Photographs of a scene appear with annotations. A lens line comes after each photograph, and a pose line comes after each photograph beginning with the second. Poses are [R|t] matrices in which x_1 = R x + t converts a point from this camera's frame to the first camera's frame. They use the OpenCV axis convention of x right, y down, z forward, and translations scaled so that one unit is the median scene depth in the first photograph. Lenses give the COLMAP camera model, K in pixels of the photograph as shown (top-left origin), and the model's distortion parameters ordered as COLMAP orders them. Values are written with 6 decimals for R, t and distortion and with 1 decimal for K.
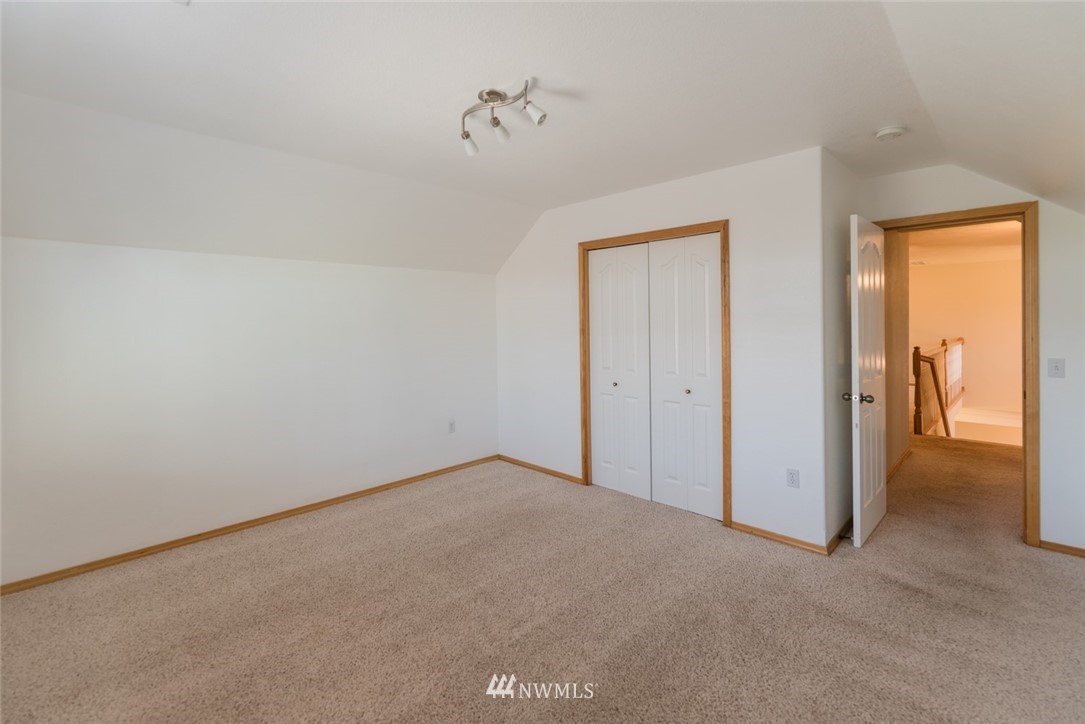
lens RADIAL K [[476.1, 0, 542.5], [0, 476.1, 362.0], [0, 0, 1]] dist [0.000198, -0.000155]
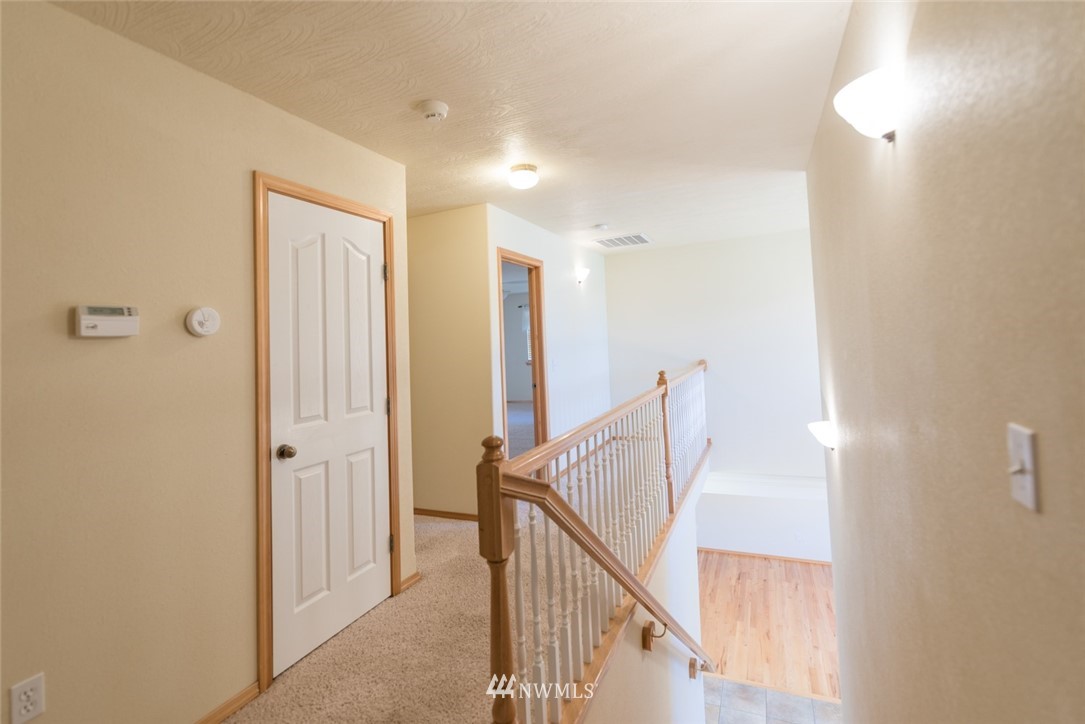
lens RADIAL K [[476.1, 0, 542.5], [0, 476.1, 362.0], [0, 0, 1]] dist [0.000198, -0.000155]
pose [[0.951694, -0.005150, 0.307005, 0.531026], [-0.007654, 0.999151, 0.040486, -0.068683], [-0.306953, -0.040880, 0.950846, 0.531489]]
